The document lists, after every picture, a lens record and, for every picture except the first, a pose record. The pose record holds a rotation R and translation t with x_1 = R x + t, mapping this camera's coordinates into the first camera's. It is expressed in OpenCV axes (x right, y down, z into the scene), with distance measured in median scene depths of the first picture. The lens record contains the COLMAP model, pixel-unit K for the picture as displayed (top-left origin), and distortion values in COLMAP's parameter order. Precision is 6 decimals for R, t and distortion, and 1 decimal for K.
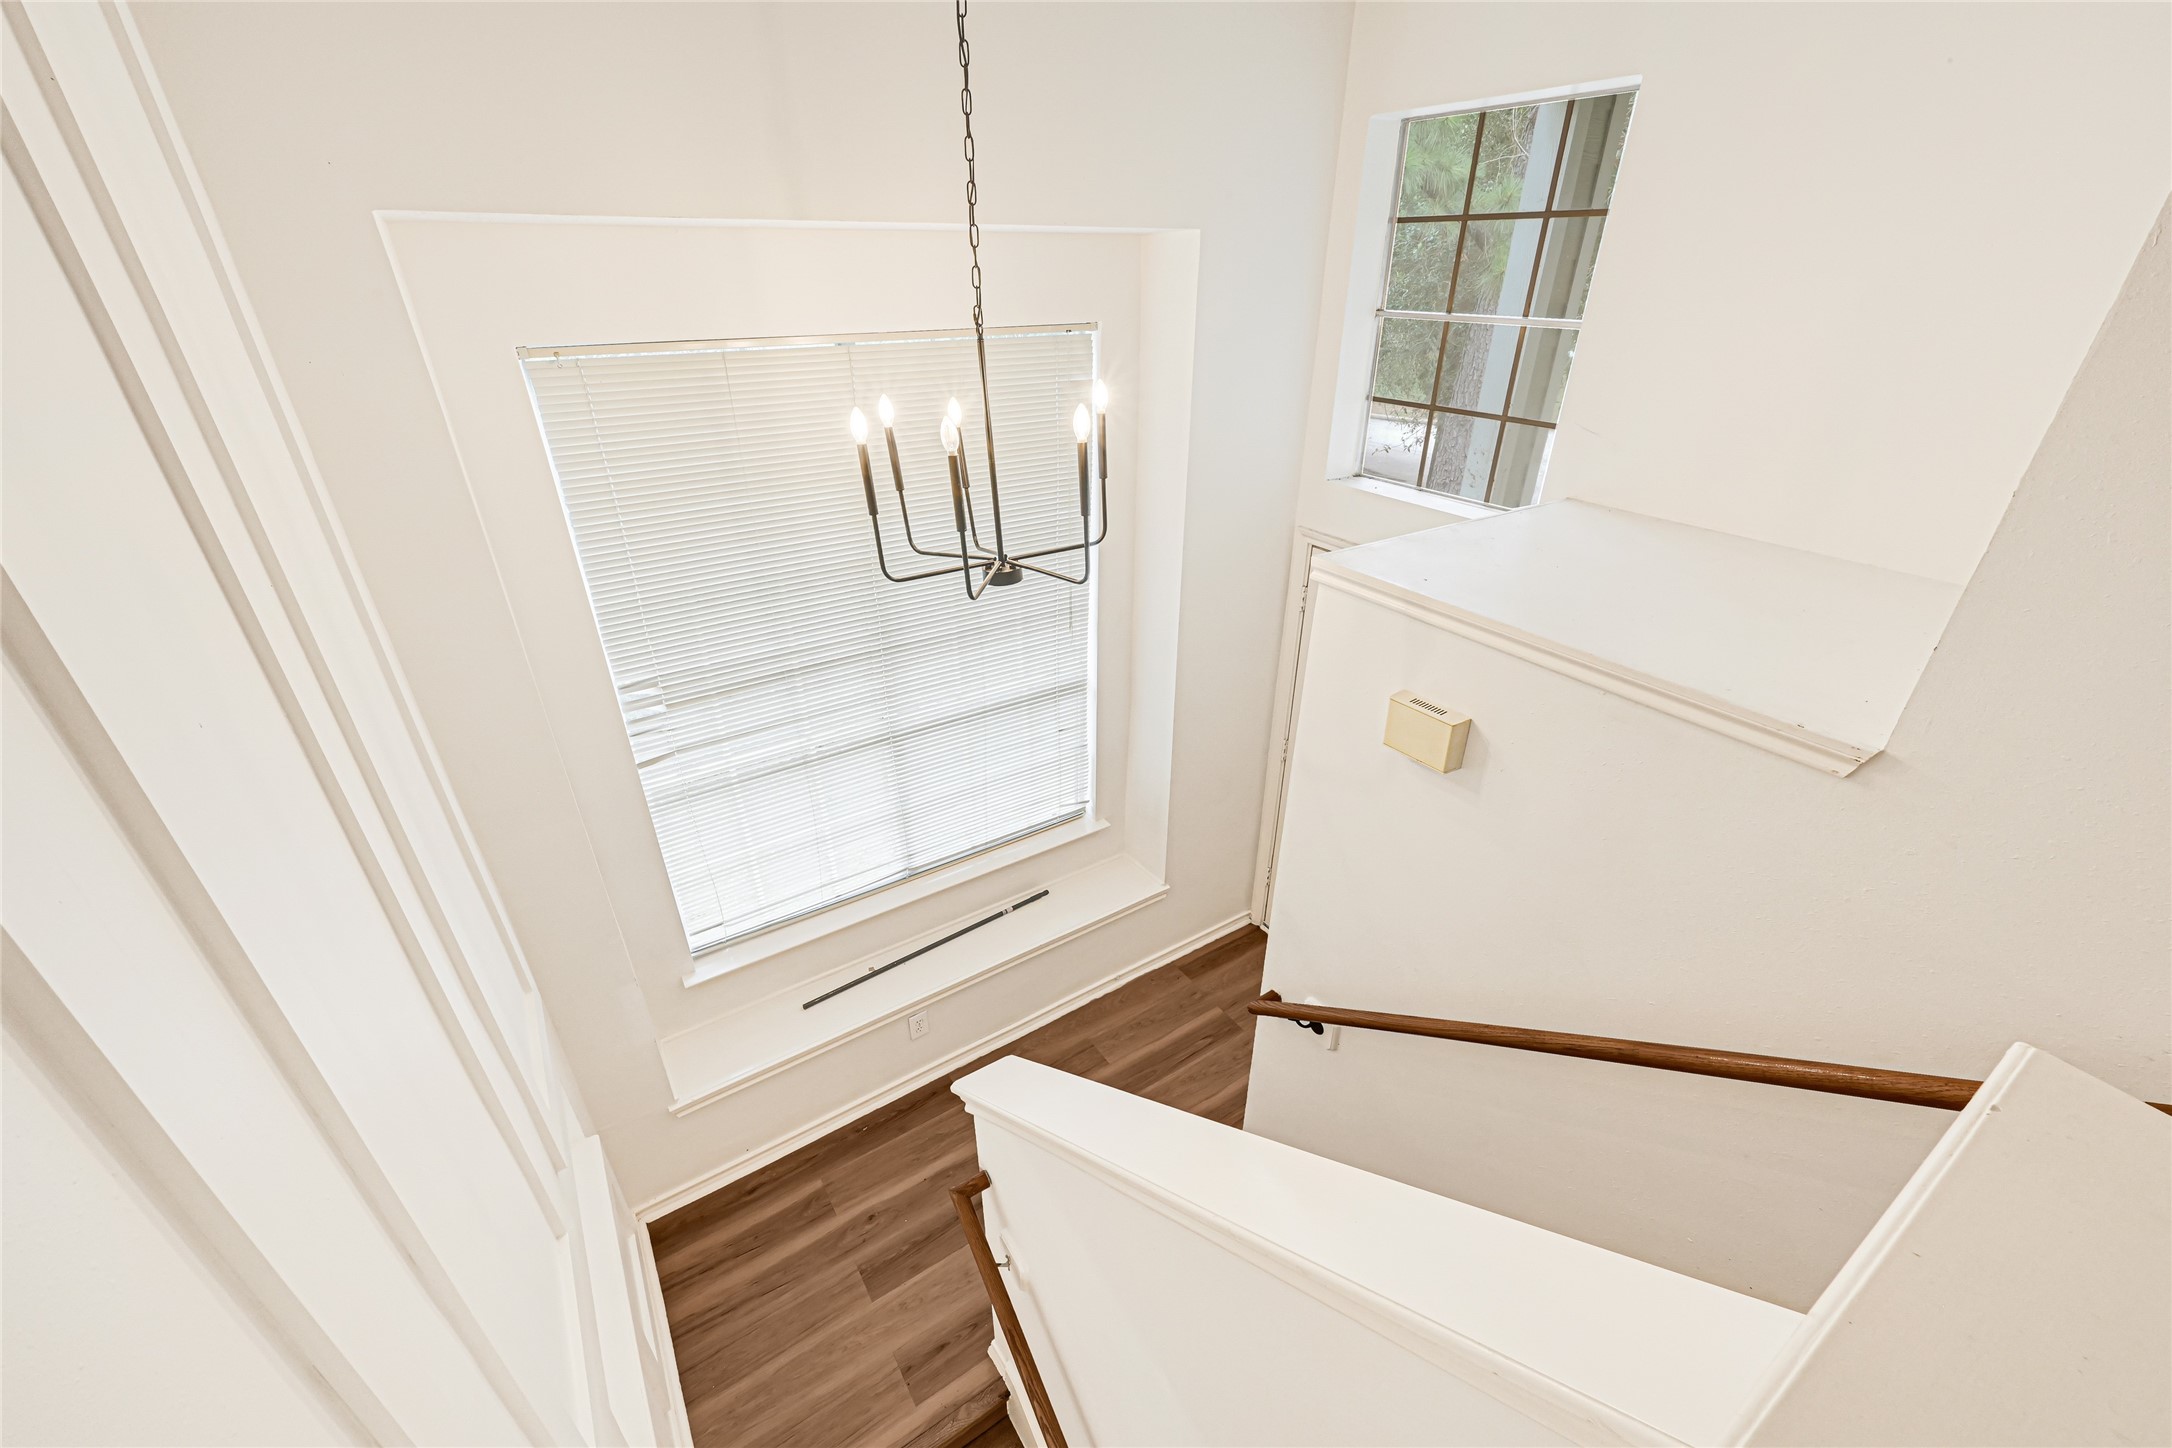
lens RADIAL K [[858.3, 0, 1084.8], [0, 858.3, 738.2], [0, 0, 1]] dist [0.000224, -0.000038]
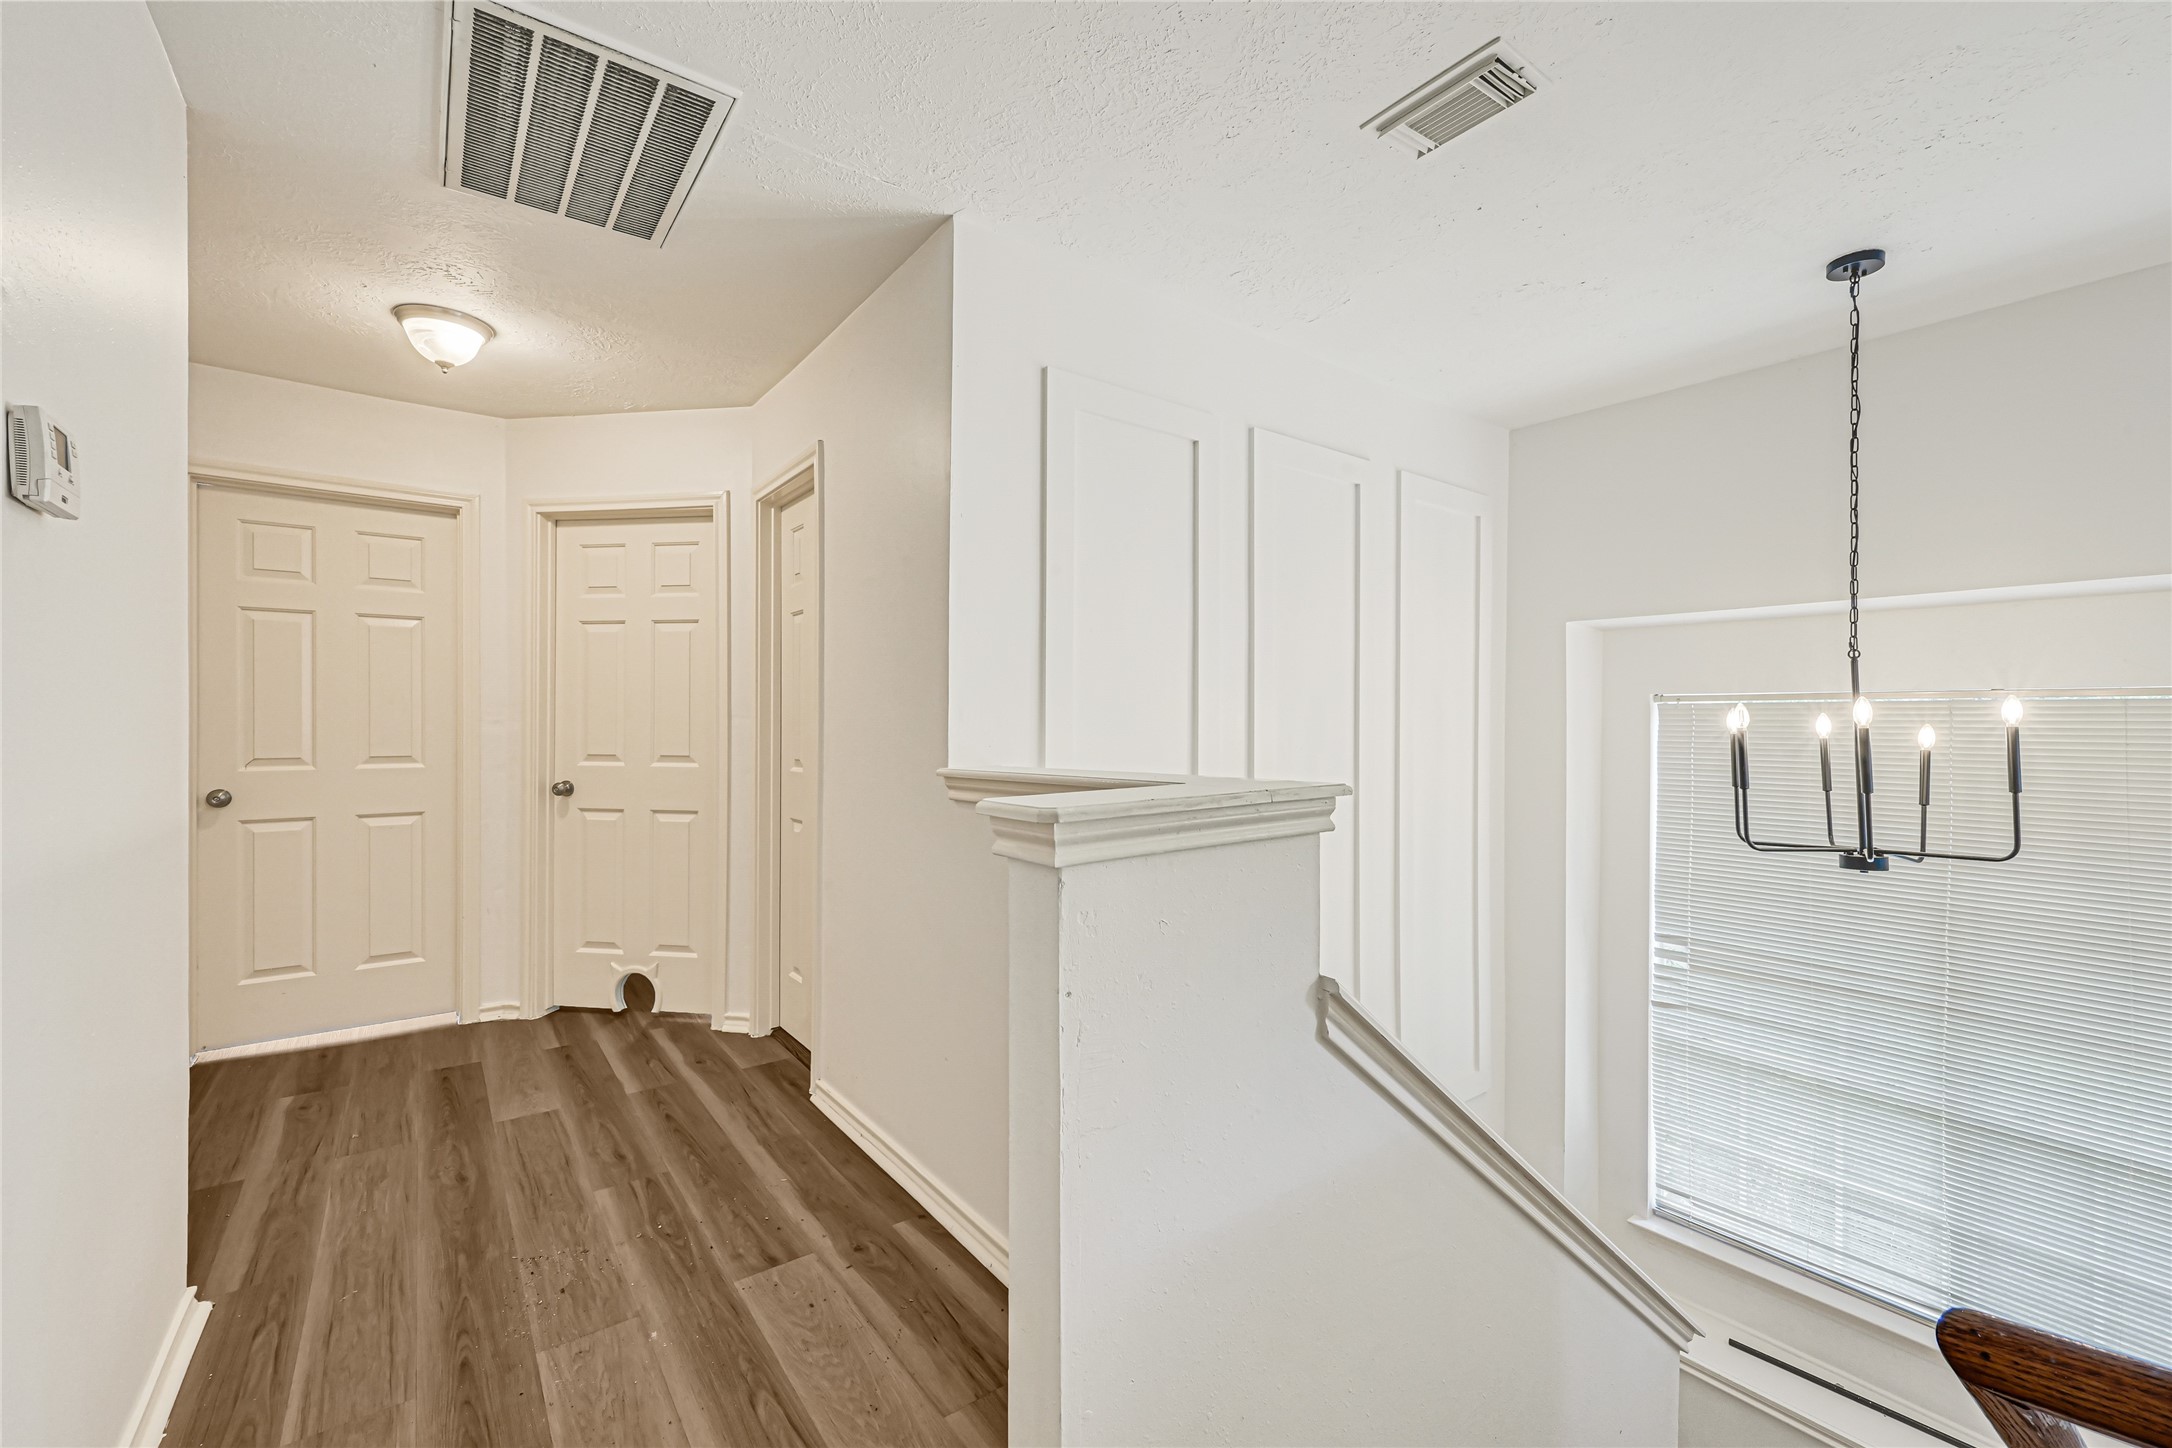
lens RADIAL K [[880.6, 0, 1086.0], [0, 880.6, 724.0], [0, 0, 1]] dist [0.000954, -0.000149]
pose [[0.072855, 0.000523, -0.997342, 0.553508], [-0.481596, 0.875705, -0.034721, 0.093818], [0.873360, 0.482846, 0.064052, 0.009502]]
